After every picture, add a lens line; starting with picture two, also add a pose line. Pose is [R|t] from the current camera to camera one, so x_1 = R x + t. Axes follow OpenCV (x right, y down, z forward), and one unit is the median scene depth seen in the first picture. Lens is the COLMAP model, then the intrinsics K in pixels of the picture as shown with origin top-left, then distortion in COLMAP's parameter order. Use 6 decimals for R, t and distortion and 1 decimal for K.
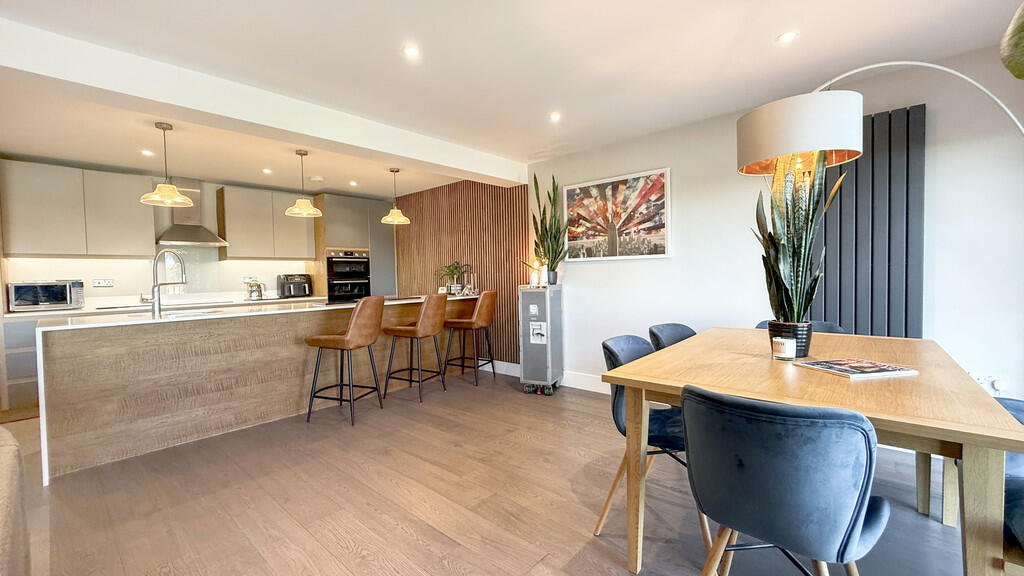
lens RADIAL K [[409.8, 0, 510.1], [0, 409.8, 289.1], [0, 0, 1]] dist [-0.003849, 0.000477]
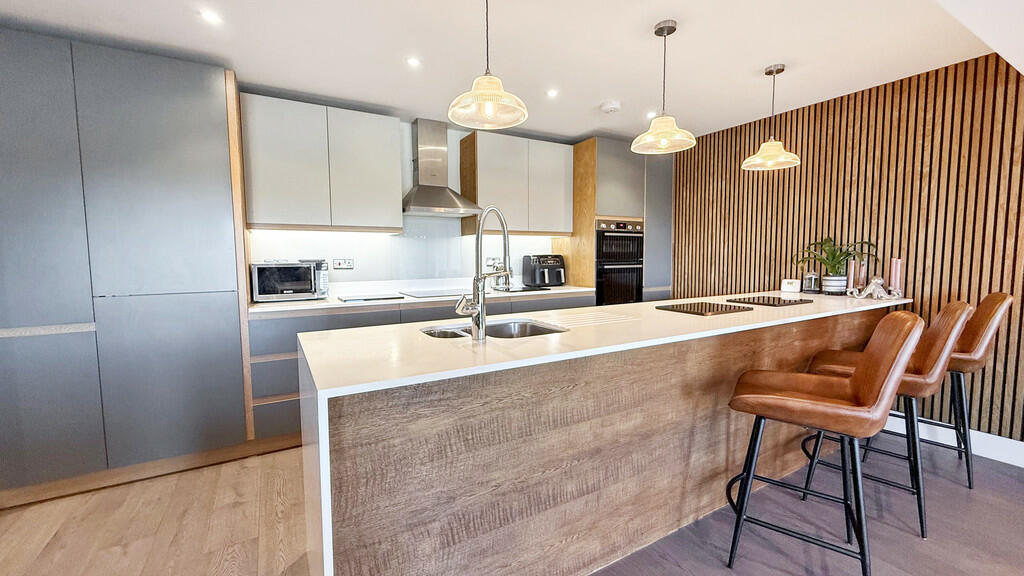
lens RADIAL K [[409.8, 0, 506.3], [0, 409.8, 289.2], [0, 0, 1]] dist [-0.003849, 0.000477]
pose [[0.948479, 0.038314, -0.314516, -0.475495], [-0.023075, 0.998379, 0.052036, -0.015257], [0.316000, -0.042097, 0.947825, 0.376090]]
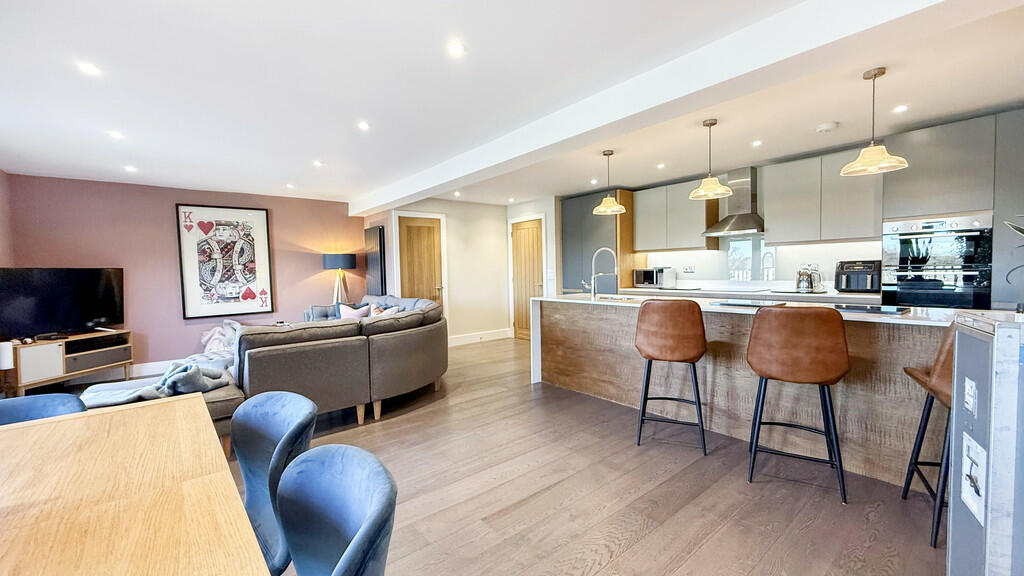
lens RADIAL K [[409.8, 0, 511.5], [0, 409.8, 288.3], [0, 0, 1]] dist [-0.003849, 0.000477]
pose [[-0.149097, 0.072439, -0.986166, 0.375557], [-0.007771, 0.997196, 0.074424, -0.048326], [0.988792, 0.018760, -0.148116, 0.654413]]
